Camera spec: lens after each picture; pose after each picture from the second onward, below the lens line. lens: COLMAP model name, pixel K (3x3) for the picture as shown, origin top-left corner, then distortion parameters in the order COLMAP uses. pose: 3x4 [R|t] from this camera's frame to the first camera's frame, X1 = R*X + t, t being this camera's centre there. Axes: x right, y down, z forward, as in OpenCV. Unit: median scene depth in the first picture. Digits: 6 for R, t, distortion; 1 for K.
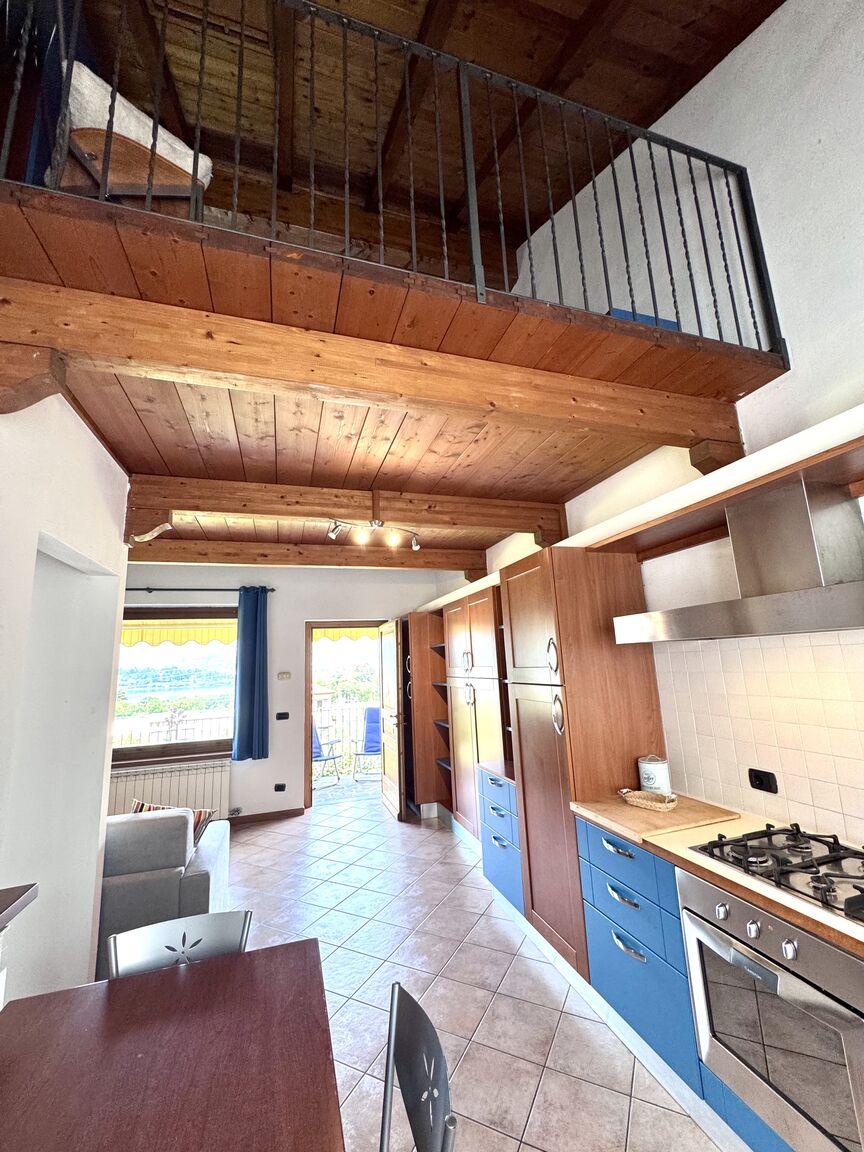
lens RADIAL K [[464.1, 0, 432.9], [0, 464.1, 576.8], [0, 0, 1]] dist [-0.006969, 0.000487]
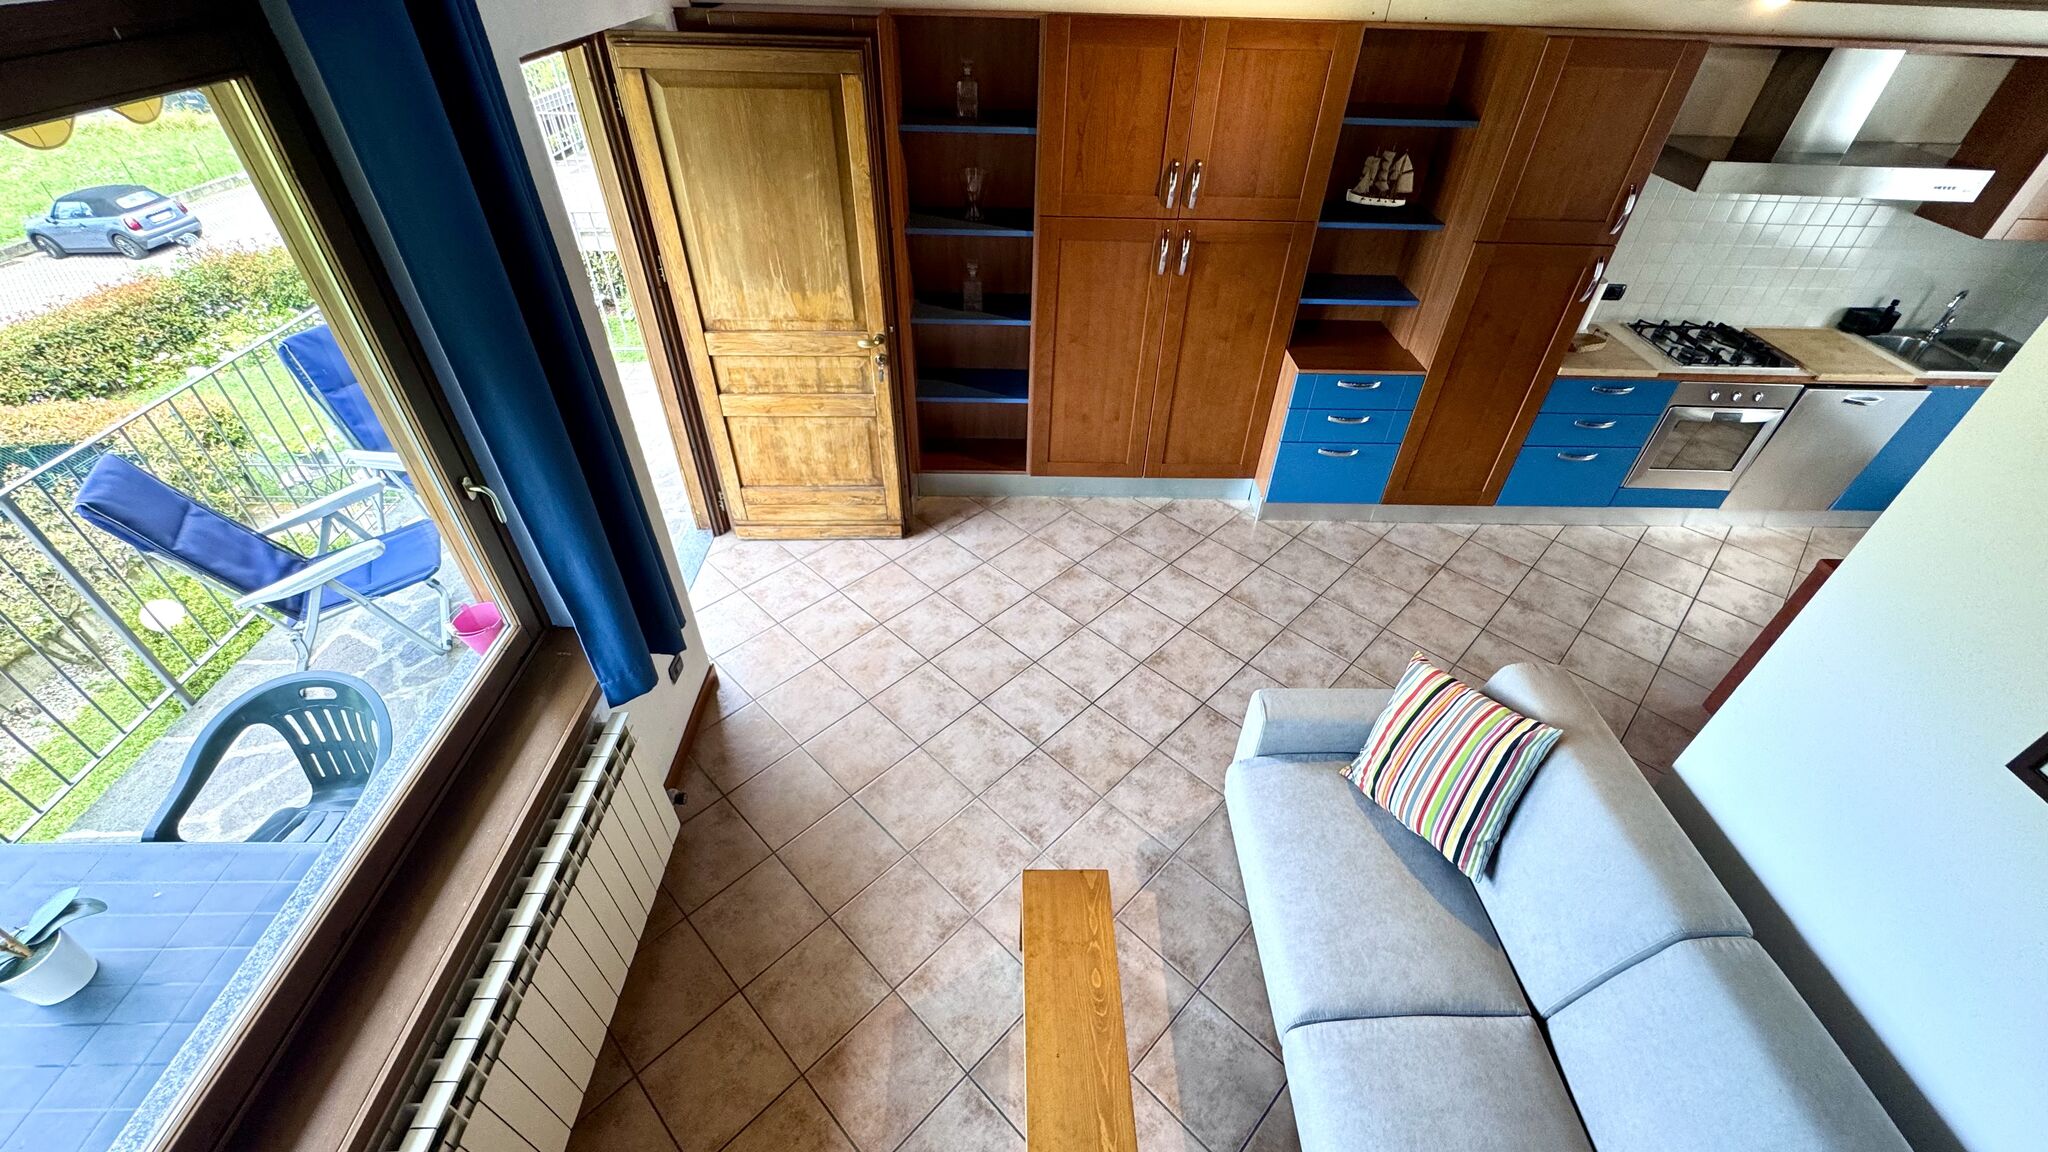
lens RADIAL K [[822.8, 0, 1025.3], [0, 822.8, 578.4], [0, 0, 1]] dist [-0.005565, 0.001039]
pose [[0.282183, -0.572477, 0.769833, -1.233834], [-0.213580, 0.744818, 0.632163, -0.020068], [-0.935284, -0.342807, 0.087906, 1.365019]]
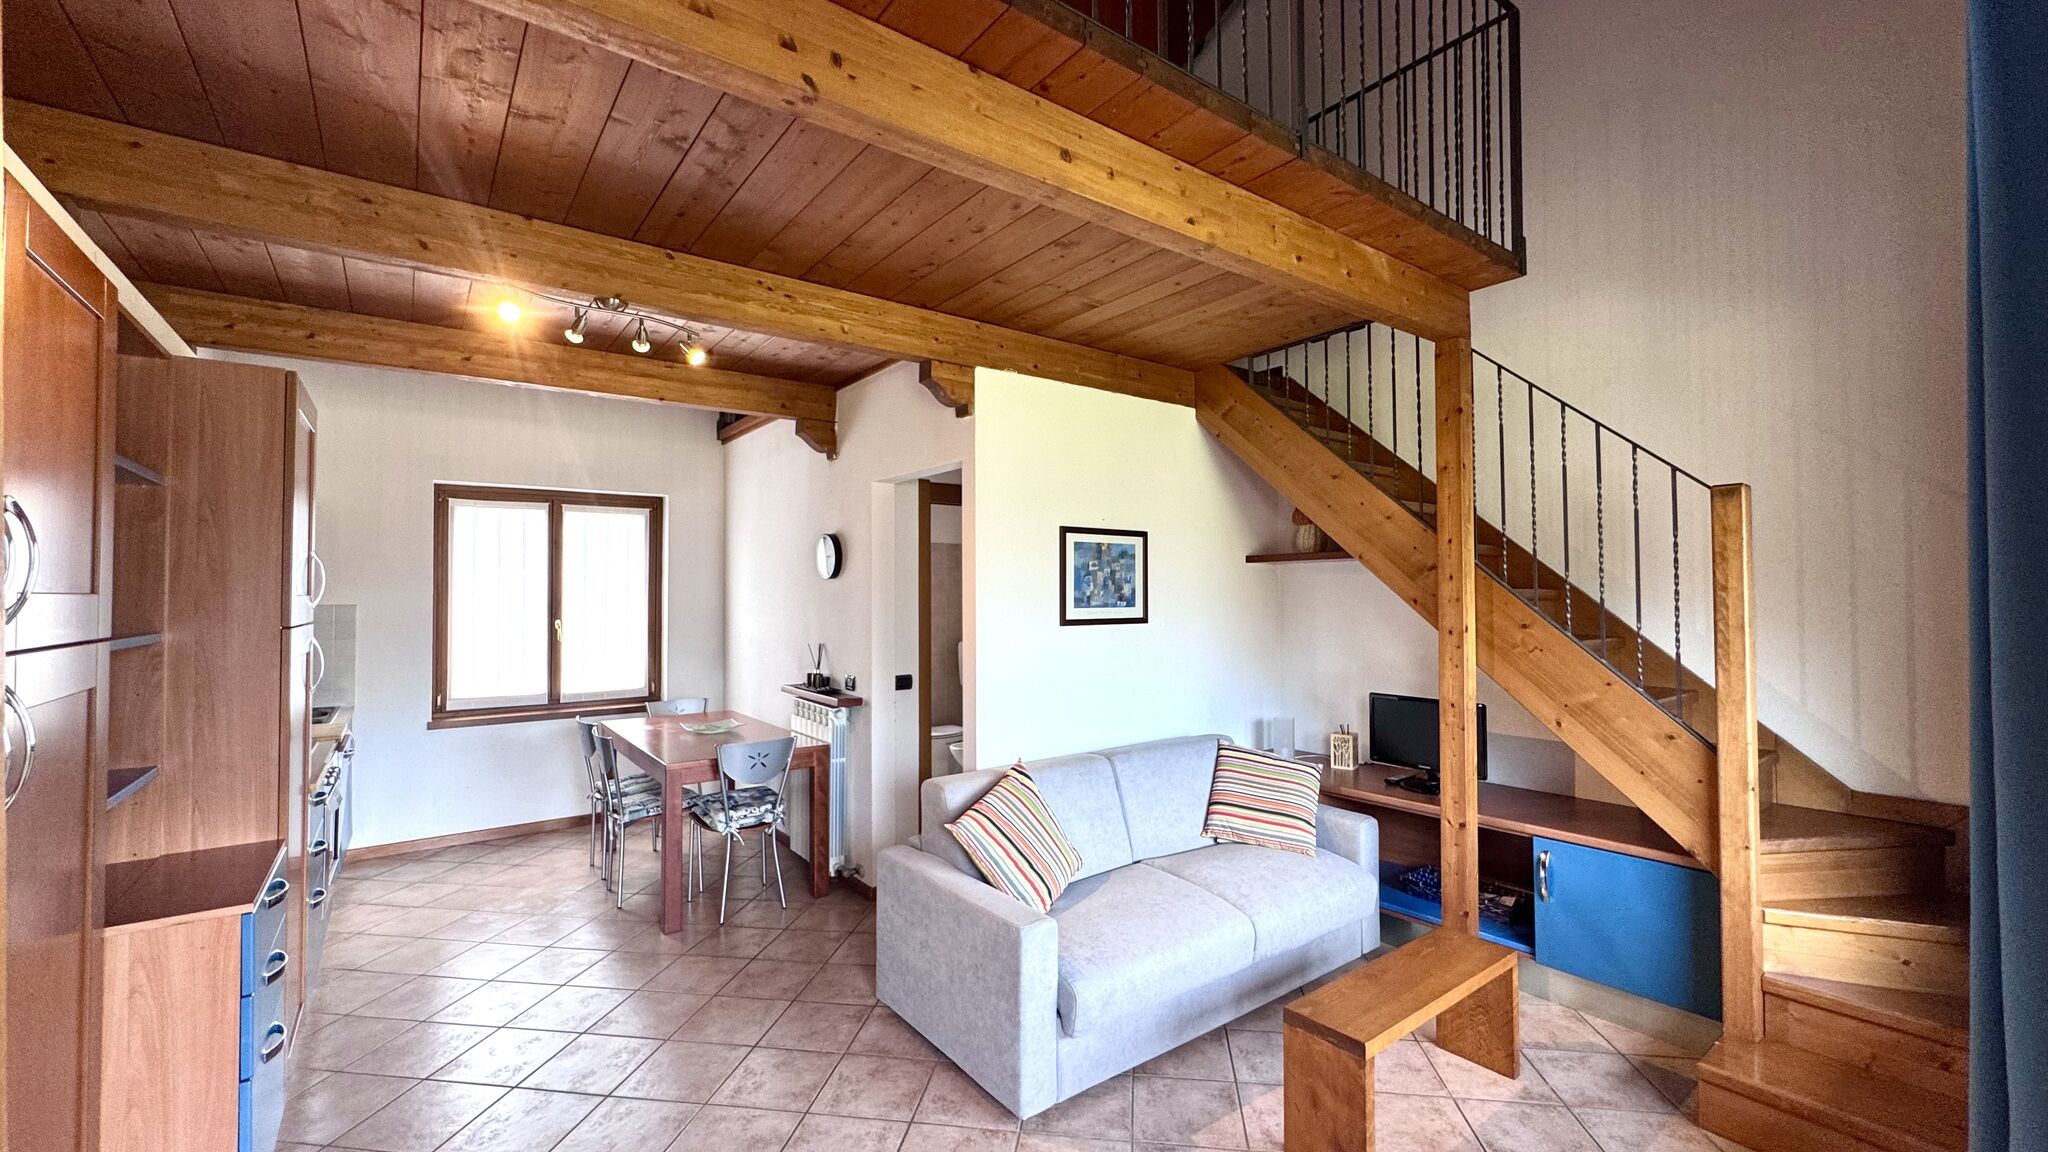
lens RADIAL K [[822.8, 0, 1023.1], [0, 822.8, 575.4], [0, 0, 1]] dist [-0.005565, 0.001039]
pose [[-0.940576, 0.044794, -0.336617, -0.240925], [0.110540, 0.977661, -0.178772, 0.407096], [0.321089, -0.205358, -0.924516, 2.016375]]
